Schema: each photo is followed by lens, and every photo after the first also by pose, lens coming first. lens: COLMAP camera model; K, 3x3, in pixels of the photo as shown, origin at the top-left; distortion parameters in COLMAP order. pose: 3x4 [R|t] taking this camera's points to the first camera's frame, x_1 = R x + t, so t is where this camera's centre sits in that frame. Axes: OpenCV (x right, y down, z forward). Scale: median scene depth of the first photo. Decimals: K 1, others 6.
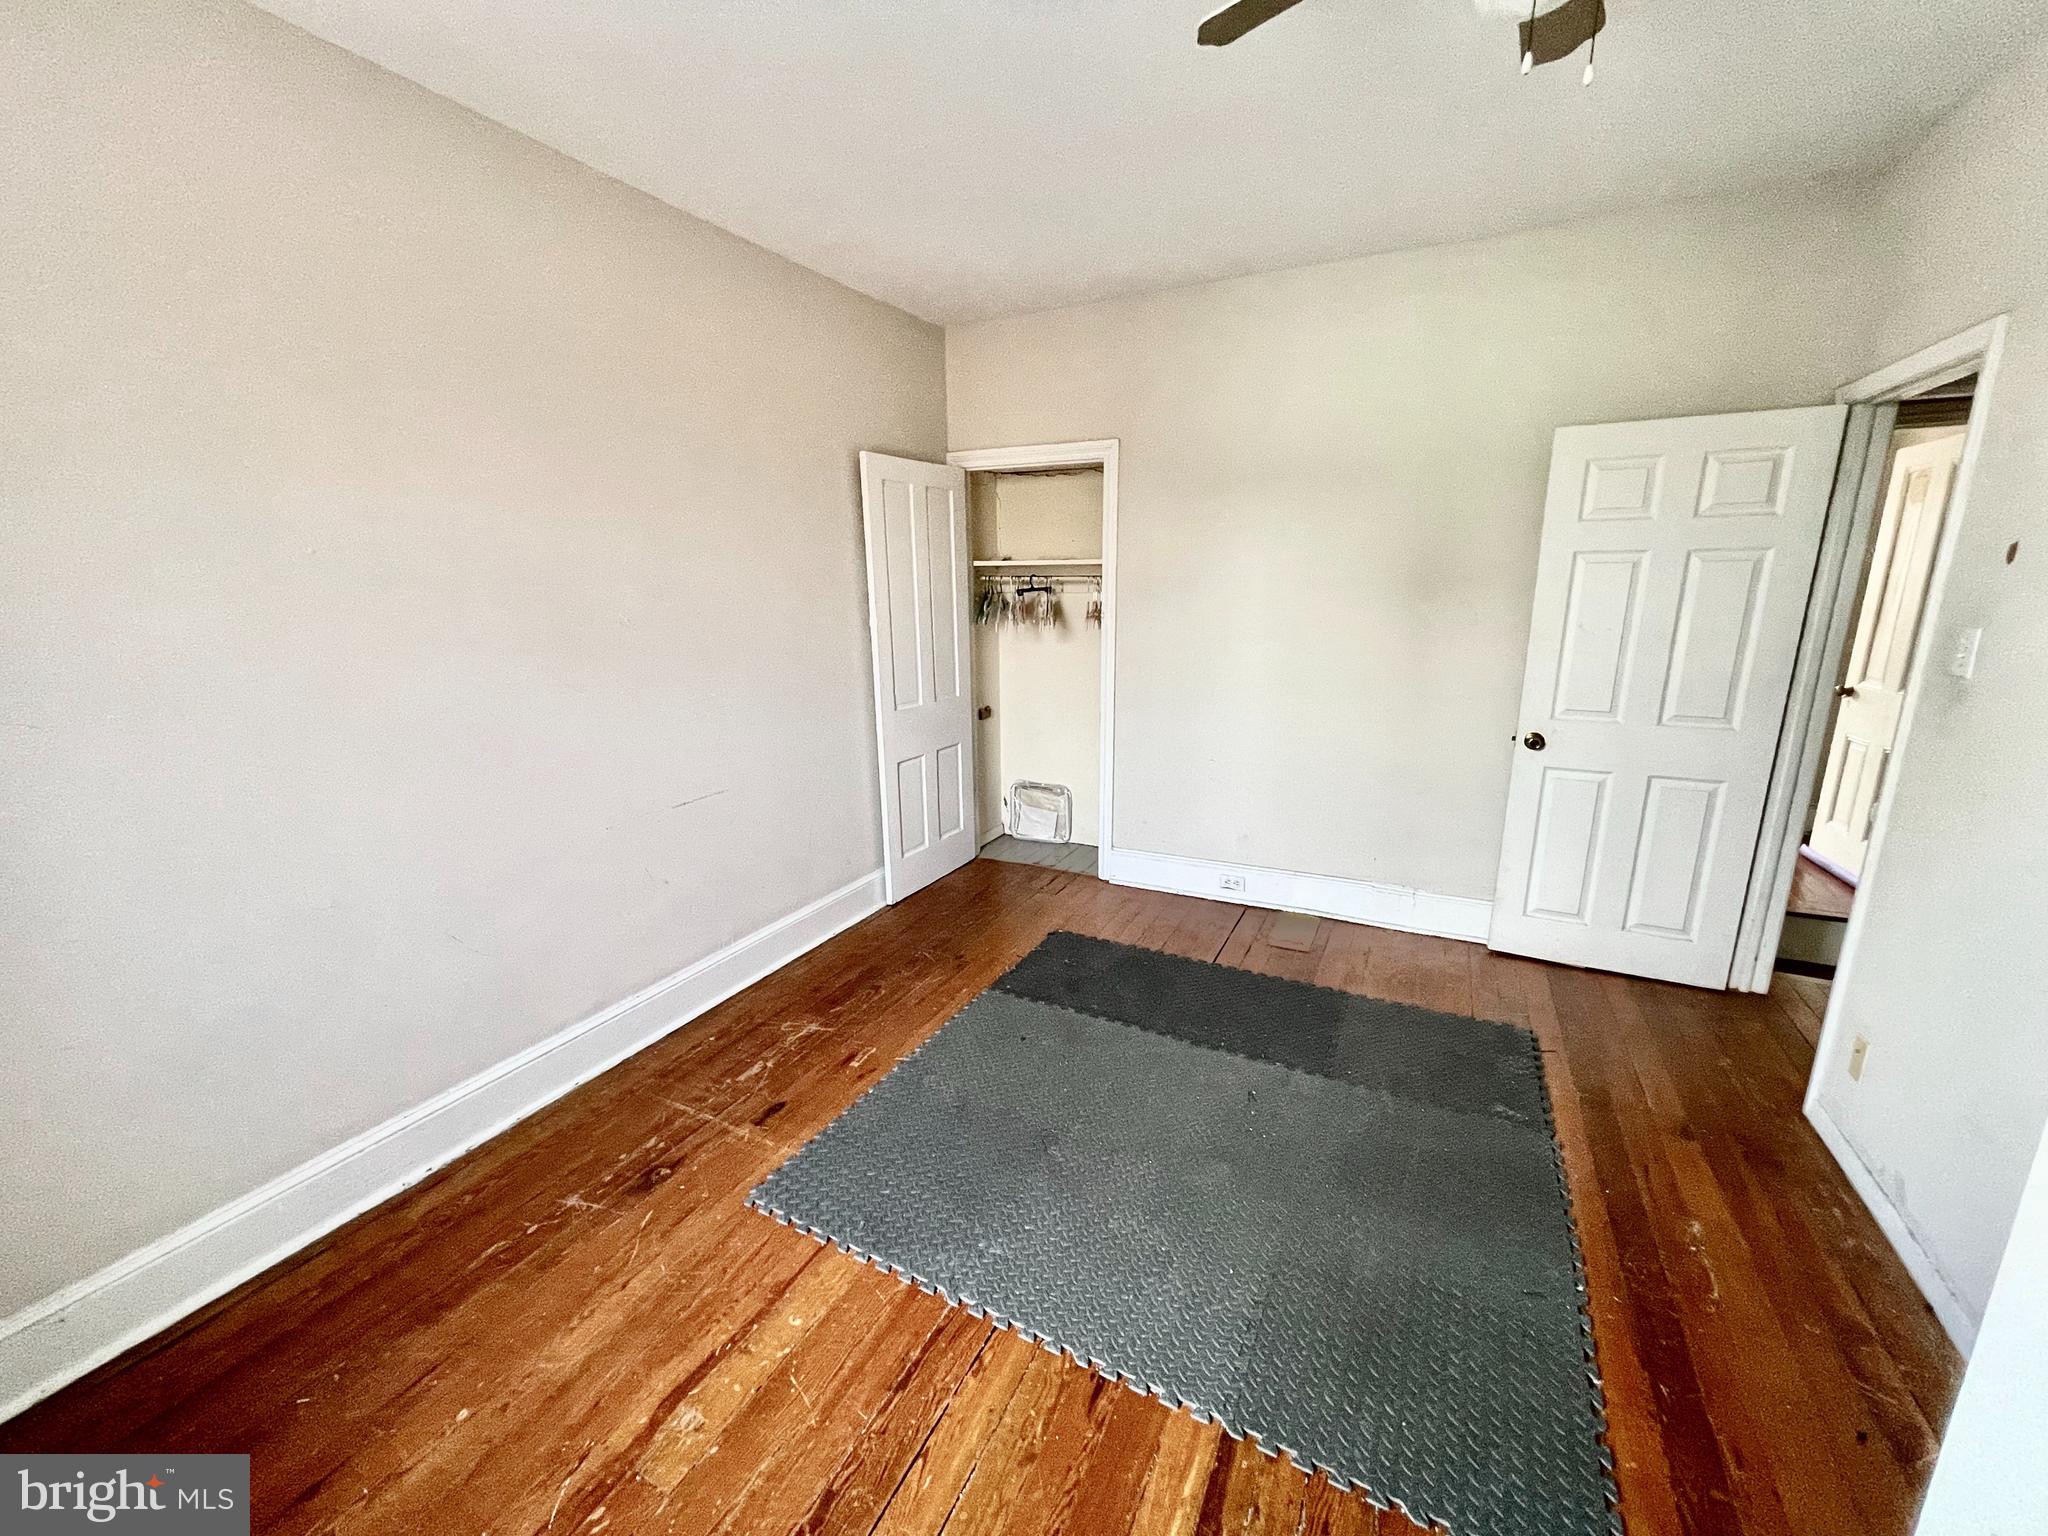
lens RADIAL K [[822.2, 0, 1019.5], [0, 822.2, 768.0], [0, 0, 1]] dist [-0.012630, -0.000668]
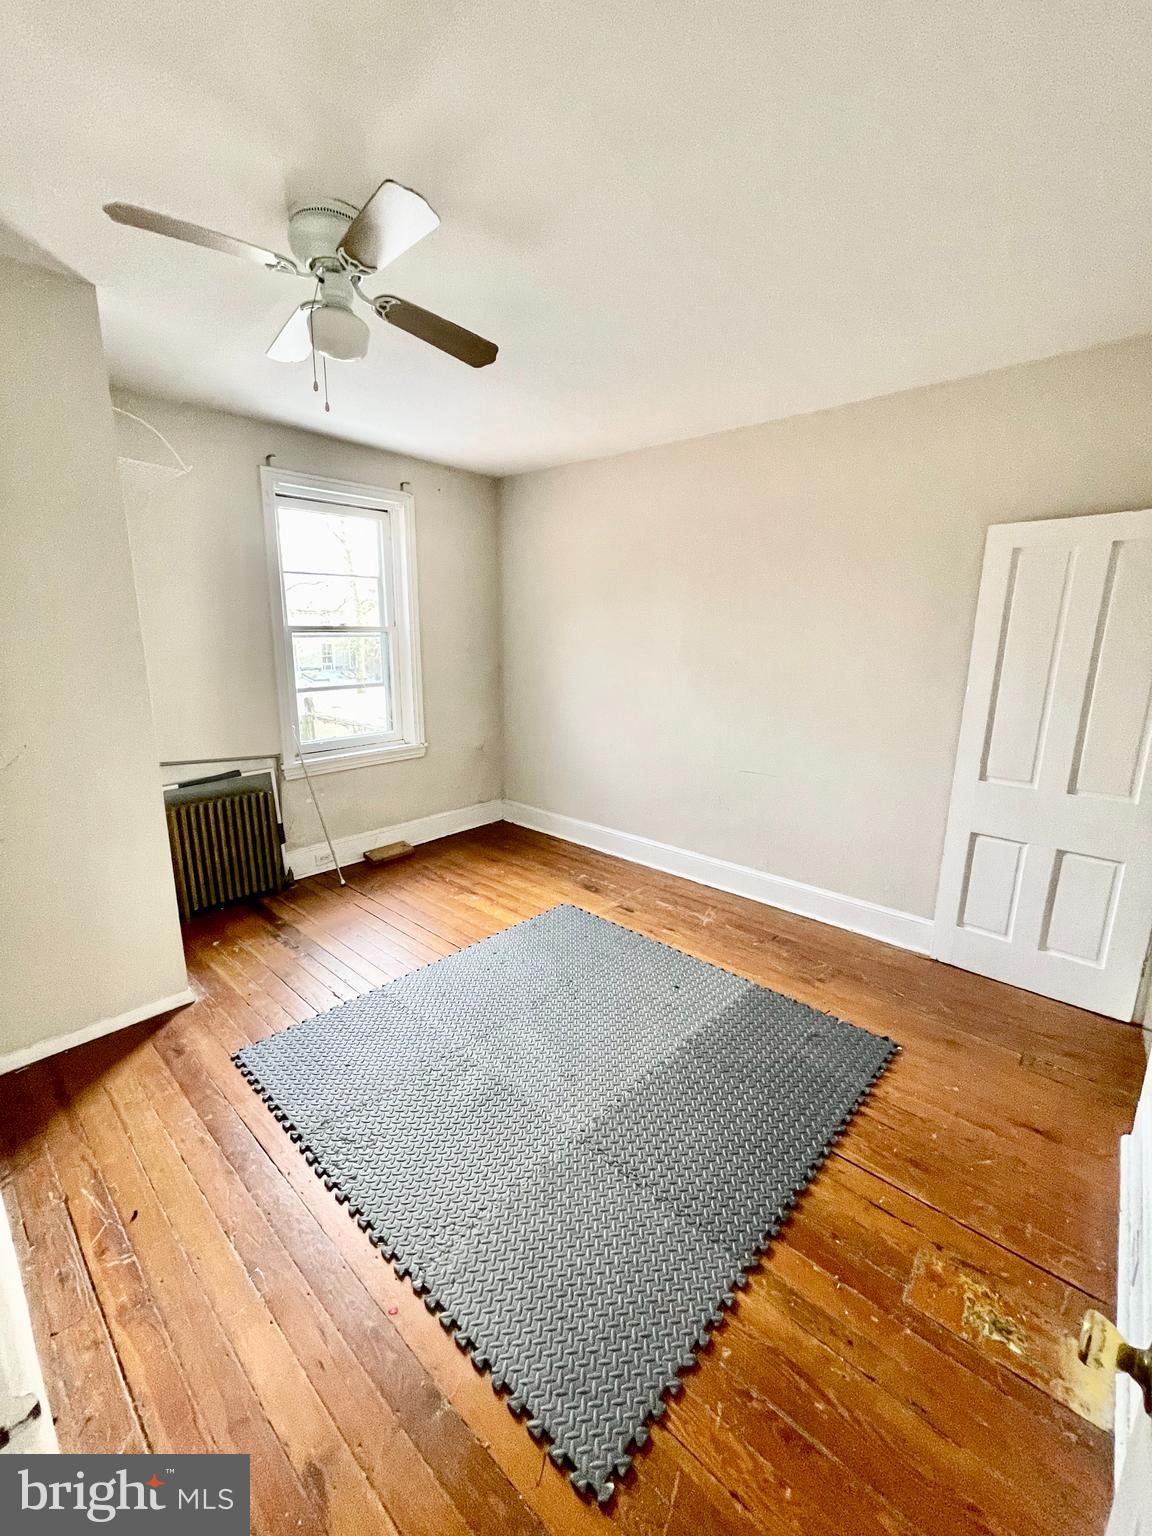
lens RADIAL K [[616.6, 0, 575.8], [0, 616.6, 766.7], [0, 0, 1]] dist [-0.012630, -0.000668]
pose [[-0.259670, 0.219812, -0.940348, 1.049762], [-0.225401, 0.933058, 0.280351, -0.291329], [0.939024, 0.284754, -0.192742, 1.067289]]
